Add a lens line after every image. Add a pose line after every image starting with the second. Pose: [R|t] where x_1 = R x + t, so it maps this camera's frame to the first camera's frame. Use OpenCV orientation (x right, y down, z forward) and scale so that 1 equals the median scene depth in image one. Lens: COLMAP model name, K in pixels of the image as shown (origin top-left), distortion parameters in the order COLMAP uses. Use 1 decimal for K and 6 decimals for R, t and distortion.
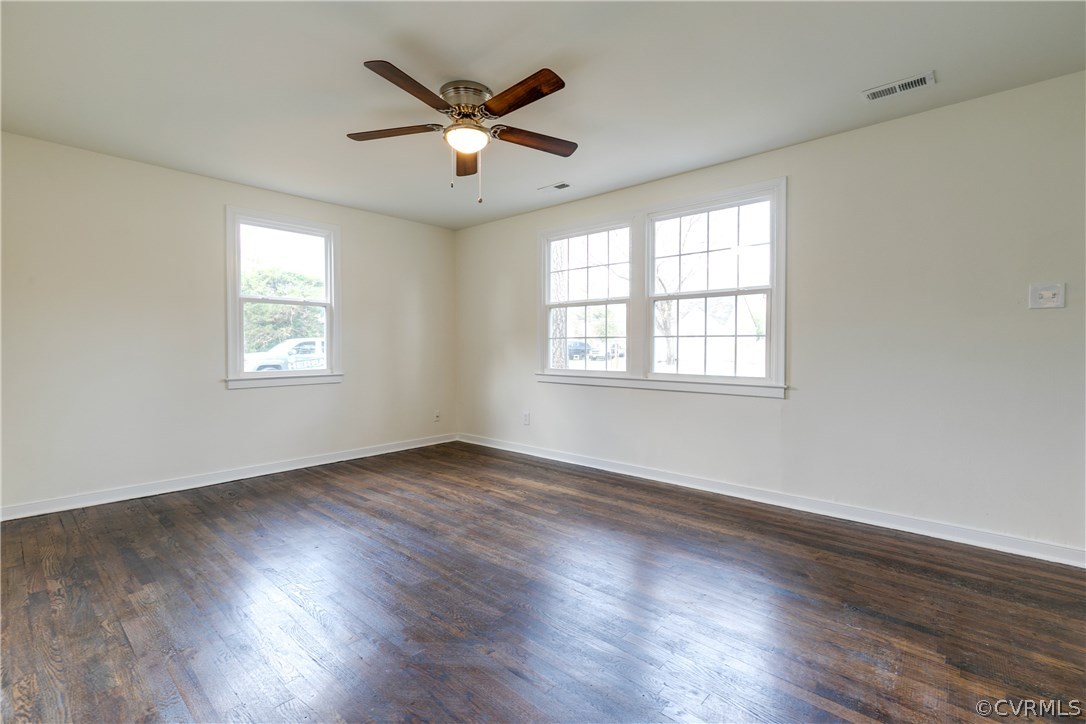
lens RADIAL K [[488.5, 0, 543.0], [0, 488.5, 362.0], [0, 0, 1]] dist [0.008440, -0.001446]
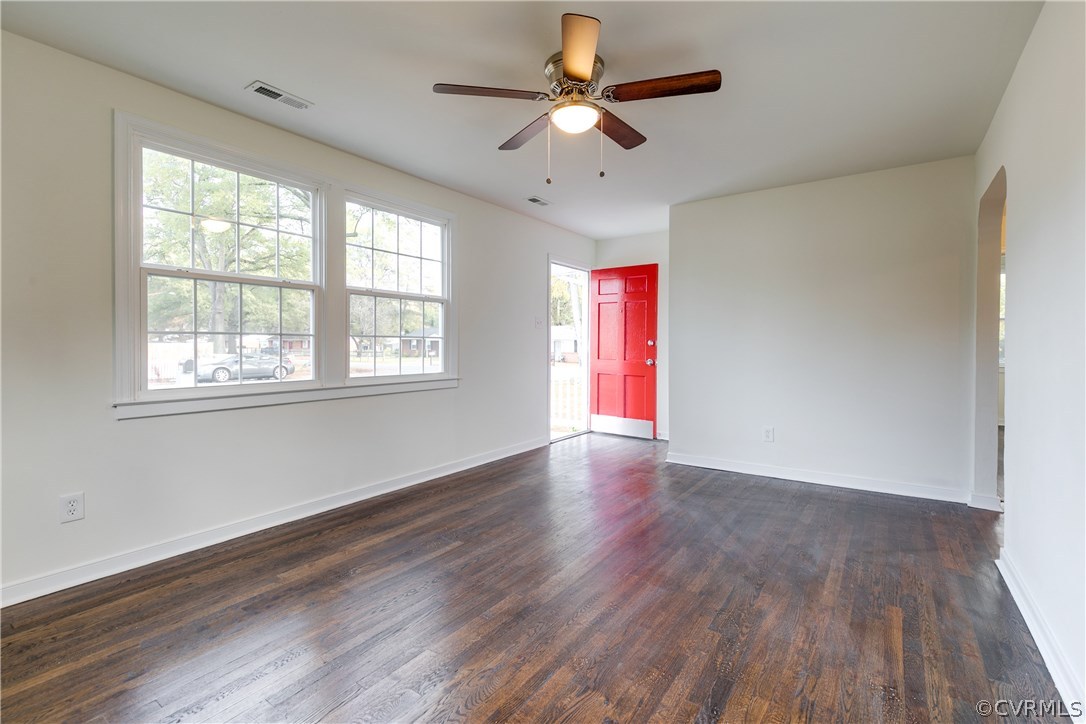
lens RADIAL K [[502.1, 0, 558.8], [0, 502.1, 356.3], [0, 0, 1]] dist [0.004700, -0.000846]
pose [[-0.160120, -0.023125, 0.986827, -0.727669], [0.026914, 0.999252, 0.027783, -0.030955], [-0.986731, 0.031009, -0.159378, 0.811453]]
